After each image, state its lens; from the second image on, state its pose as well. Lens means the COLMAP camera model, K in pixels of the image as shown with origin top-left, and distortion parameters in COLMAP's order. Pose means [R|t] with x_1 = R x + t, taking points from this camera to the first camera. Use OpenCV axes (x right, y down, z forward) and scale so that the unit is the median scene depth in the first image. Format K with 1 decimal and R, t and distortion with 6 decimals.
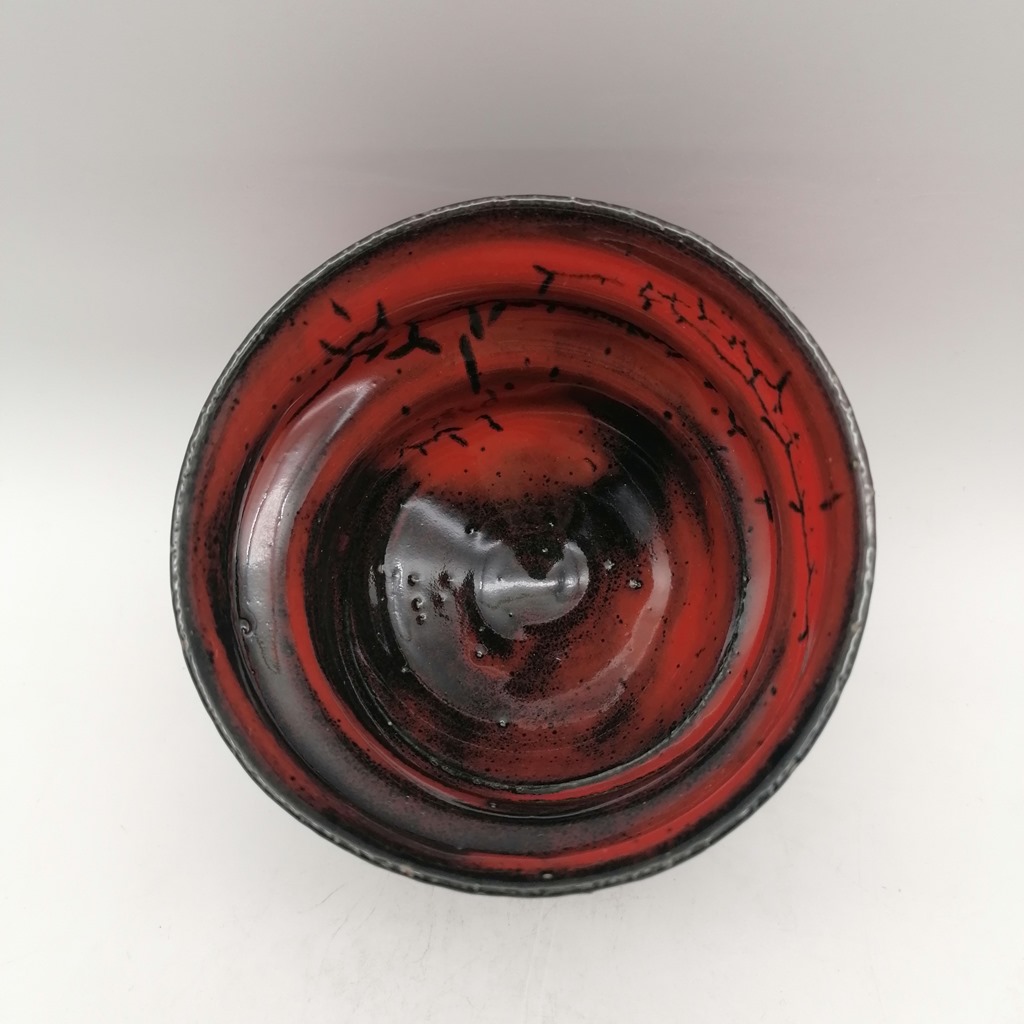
lens RADIAL K [[1122.1, 0, 512.0], [0, 1122.1, 512.0], [0, 0, 1]] dist [0.083915, -0.210152]
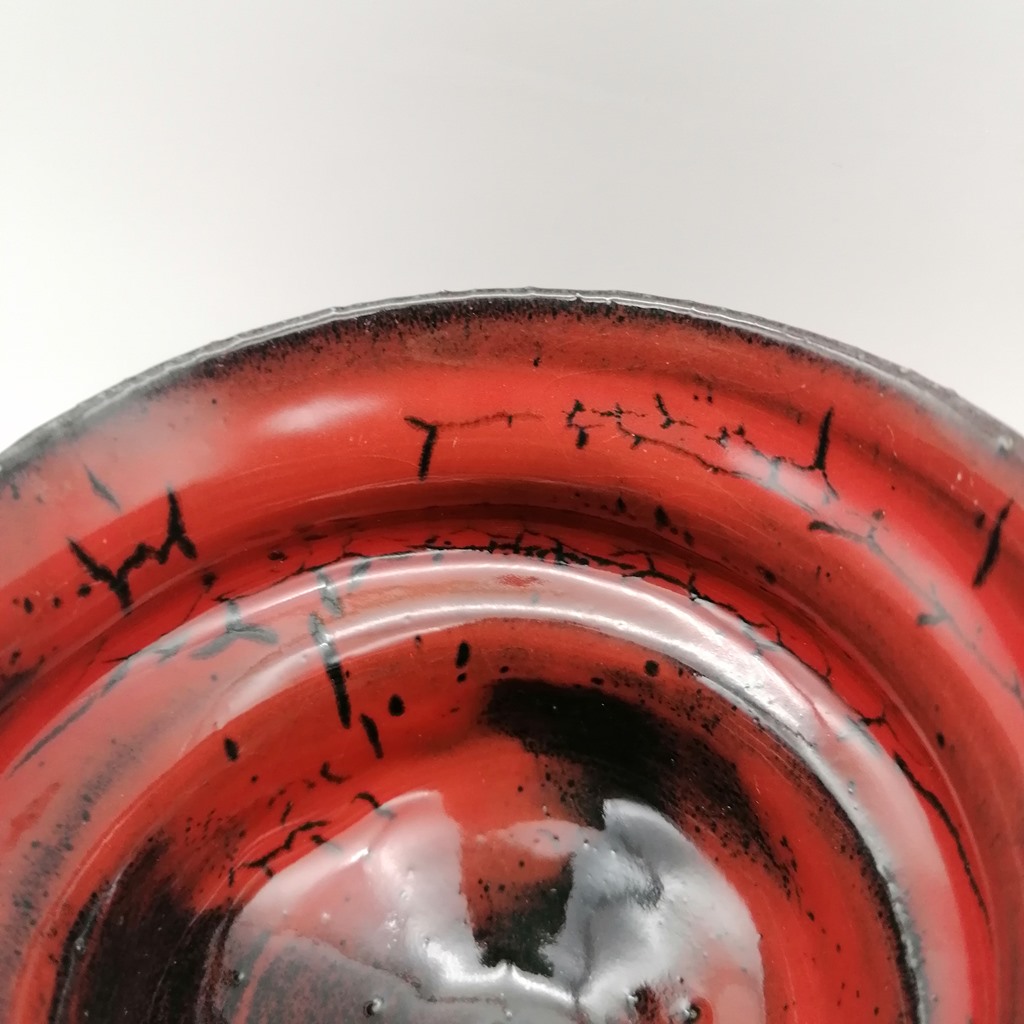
lens RADIAL K [[1122.1, 0, 512.0], [0, 1122.1, 512.0], [0, 0, 1]] dist [0.083915, -0.210152]
pose [[0.965479, -0.141795, 0.218506, -0.073864], [0.250287, 0.737376, -0.627402, 0.260770], [-0.072159, 0.660432, 0.747410, 0.532798]]
